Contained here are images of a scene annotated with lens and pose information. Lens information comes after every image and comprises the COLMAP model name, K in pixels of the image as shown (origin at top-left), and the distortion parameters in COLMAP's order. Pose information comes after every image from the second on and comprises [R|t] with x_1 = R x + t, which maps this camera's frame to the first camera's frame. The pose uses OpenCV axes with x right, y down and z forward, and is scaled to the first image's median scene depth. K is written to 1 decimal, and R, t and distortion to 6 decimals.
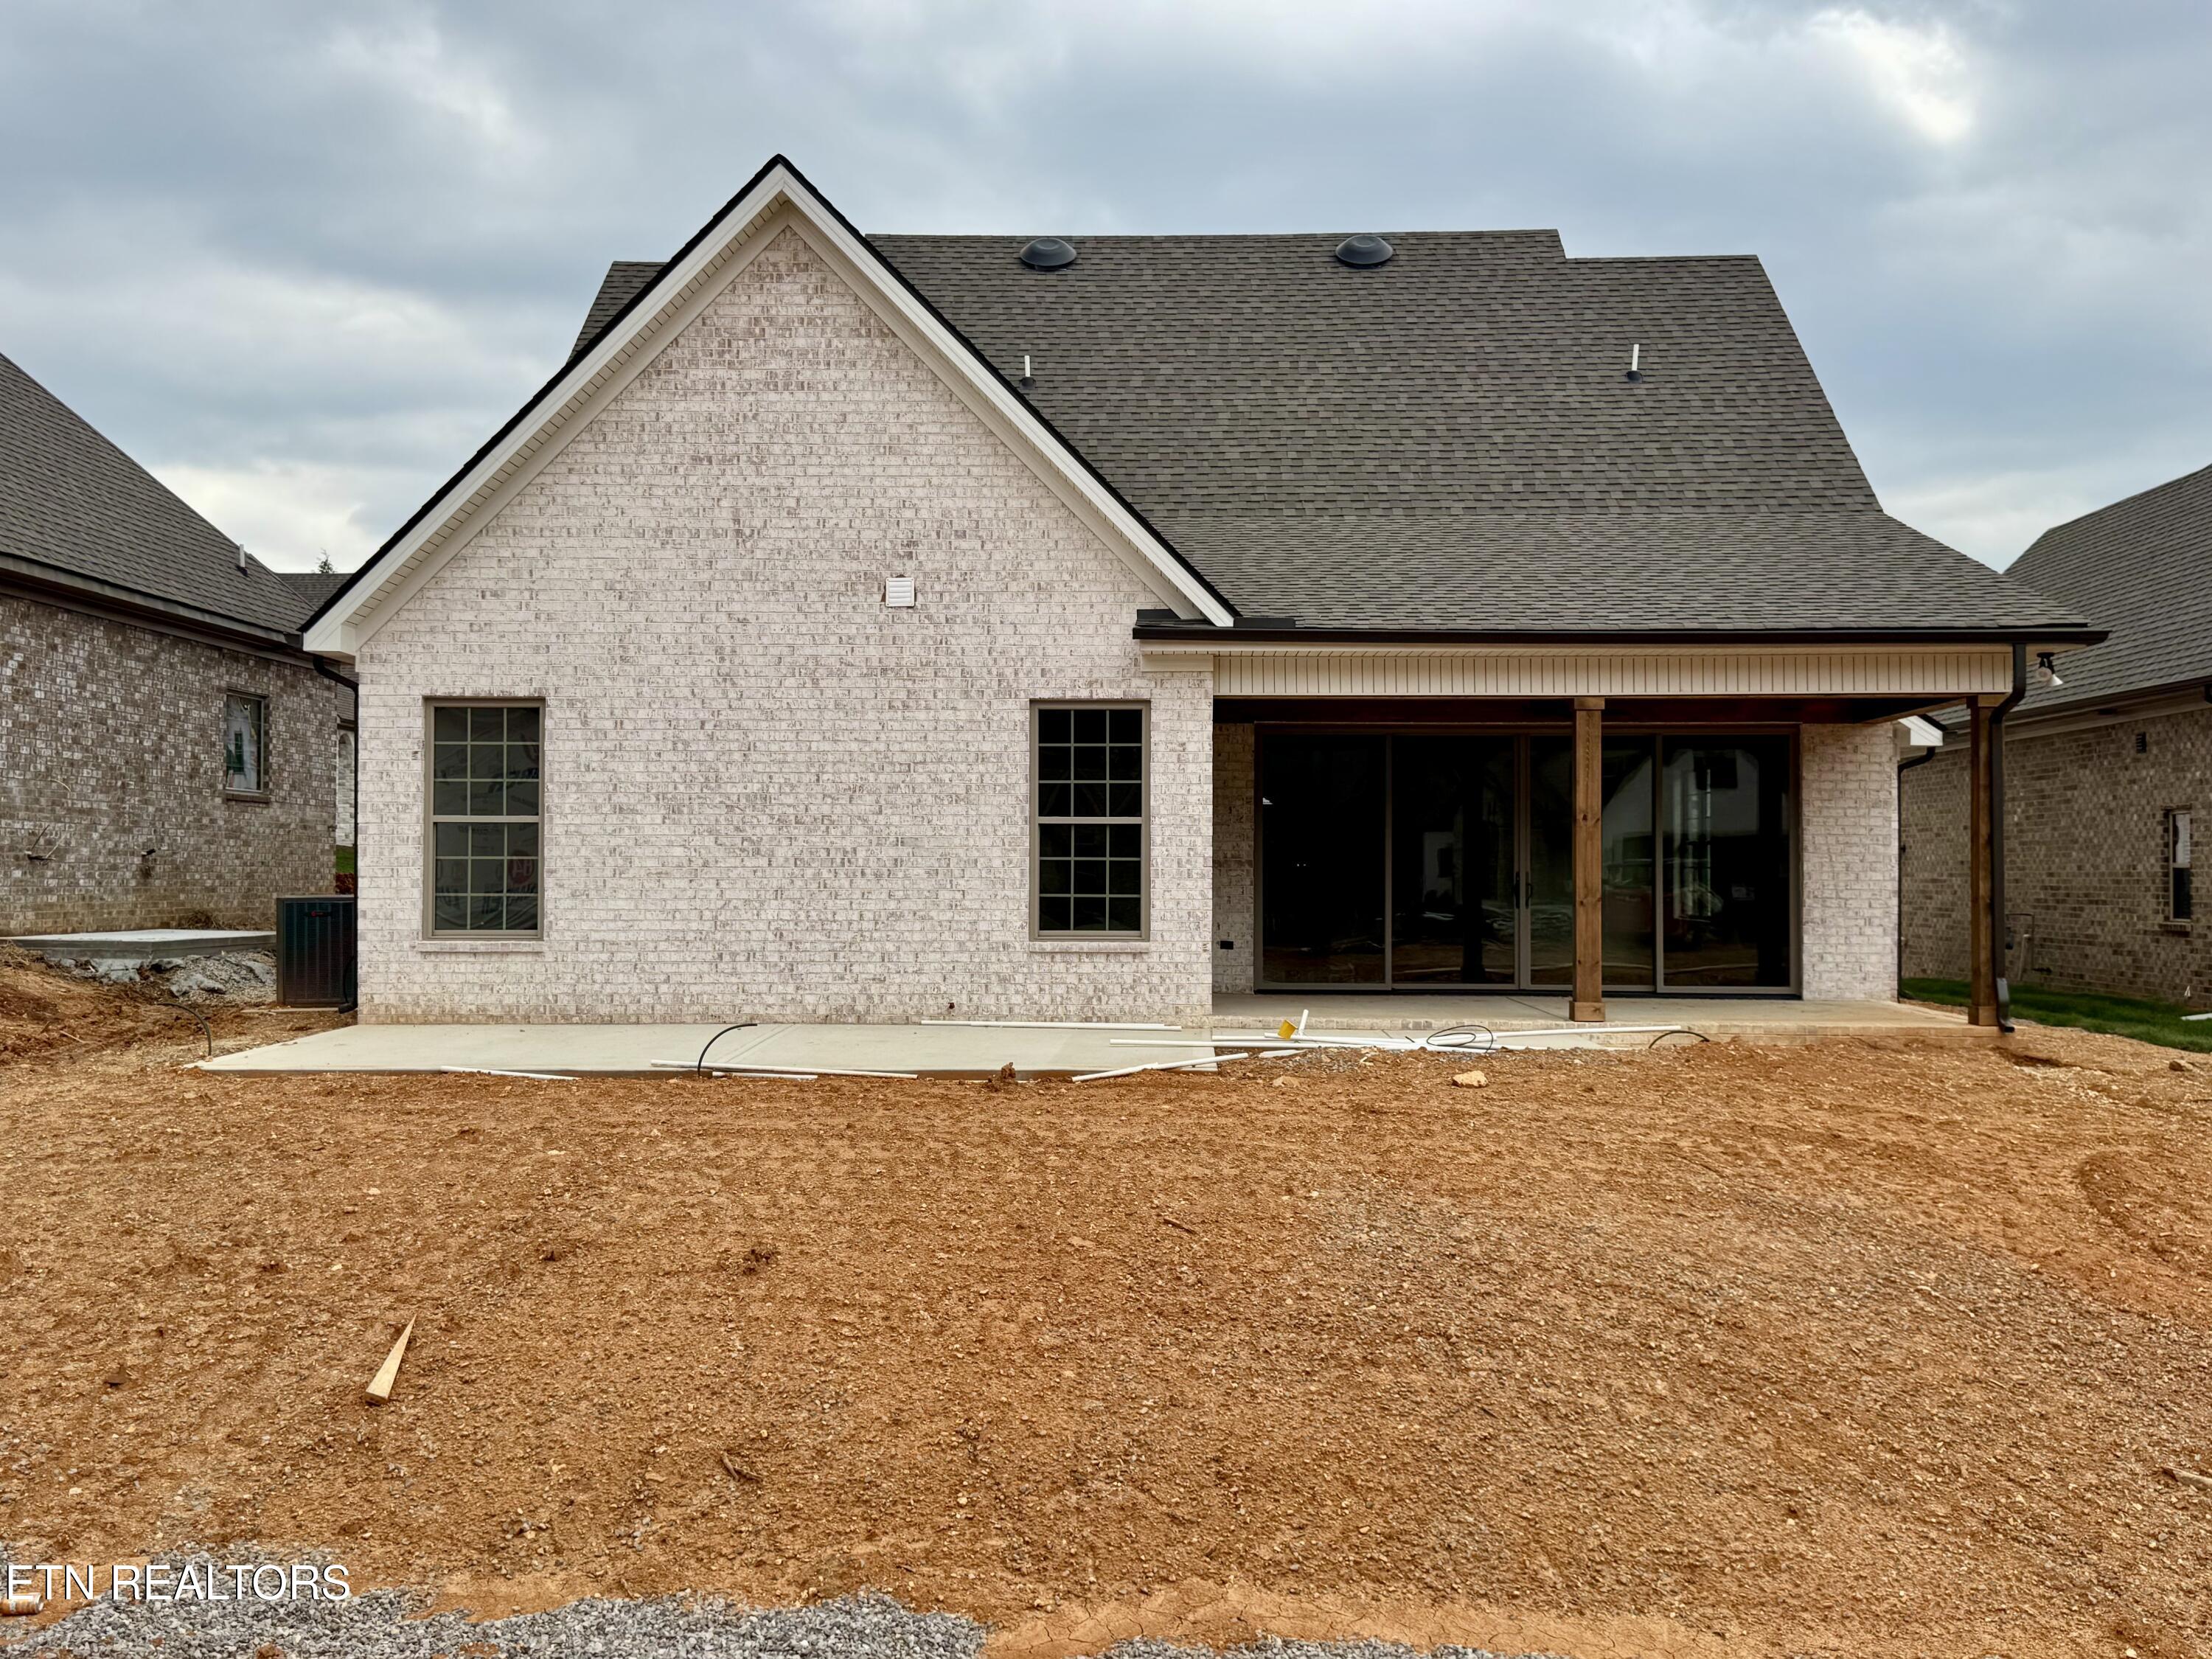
lens RADIAL K [[2175.8, 0, 1106.0], [0, 2175.8, 829.5], [0, 0, 1]] dist [0.124778, -0.005072]
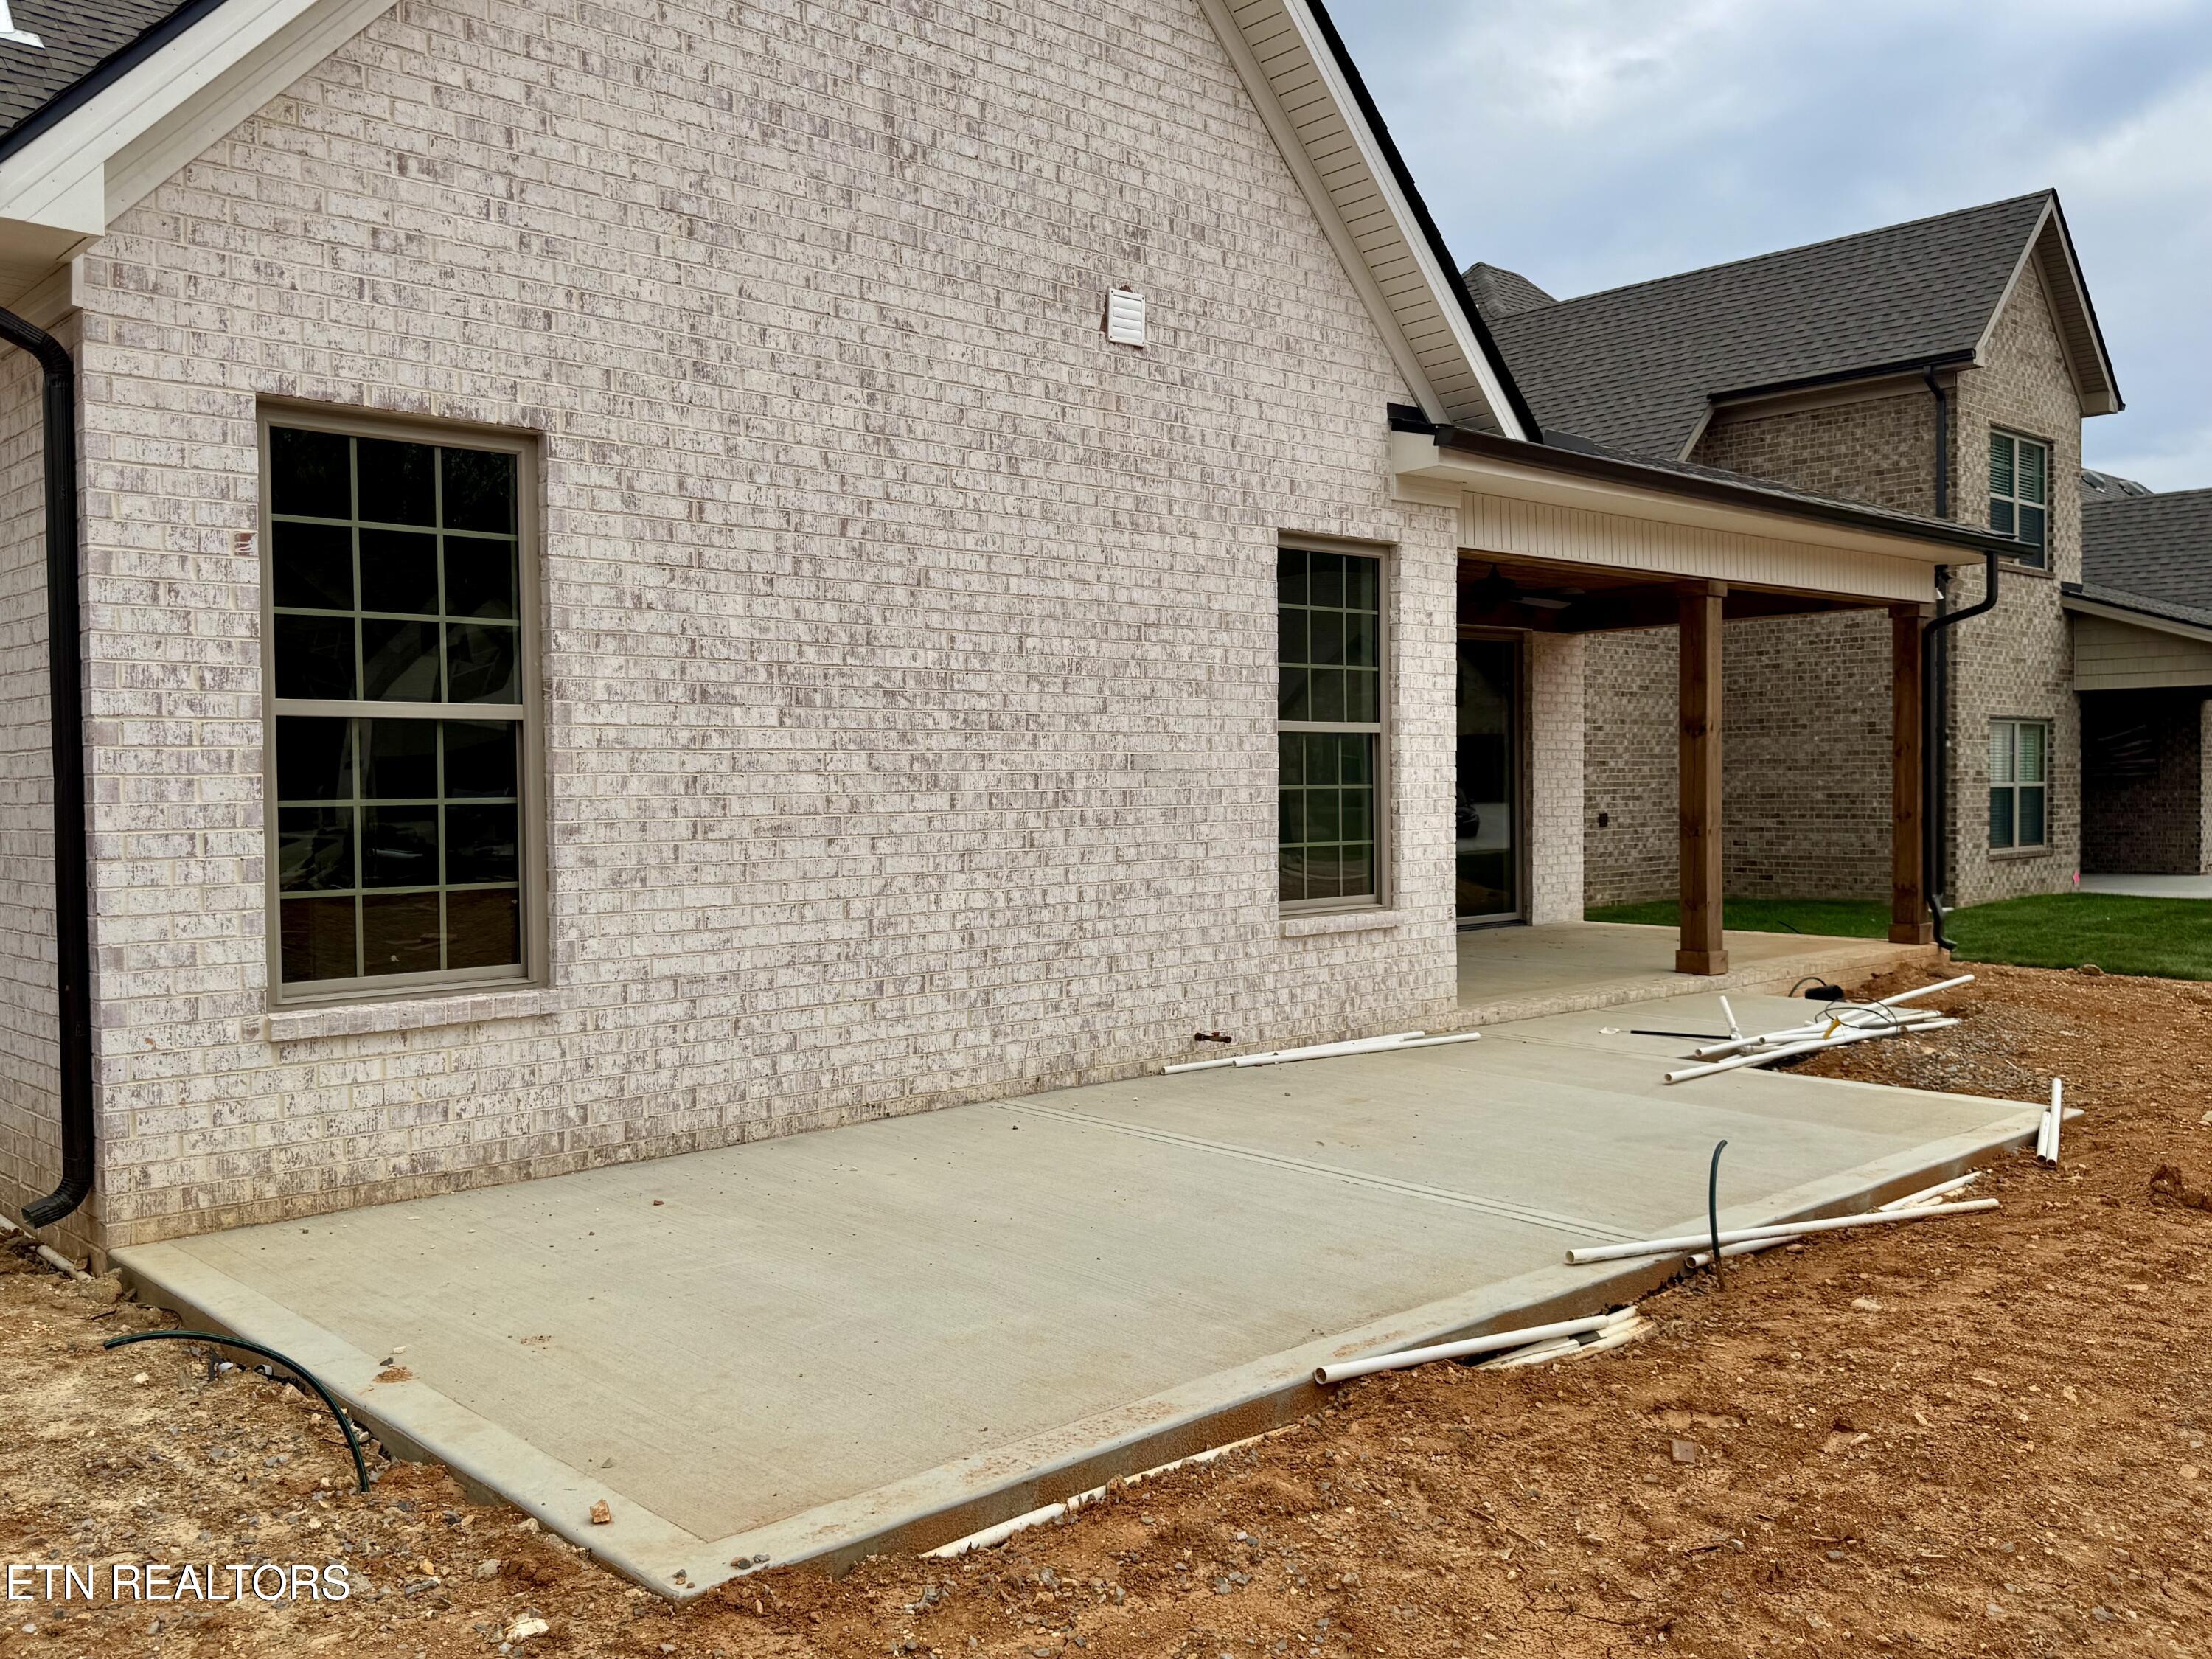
lens RADIAL K [[1894.2, 0, 1108.0], [0, 1894.2, 830.2], [0, 0, 1]] dist [0.189111, -0.435476]
pose [[0.705025, -0.029590, 0.708565, -0.451983], [-0.000709, 0.999099, 0.042428, 0.002464], [-0.709182, -0.030416, 0.704369, 0.650198]]
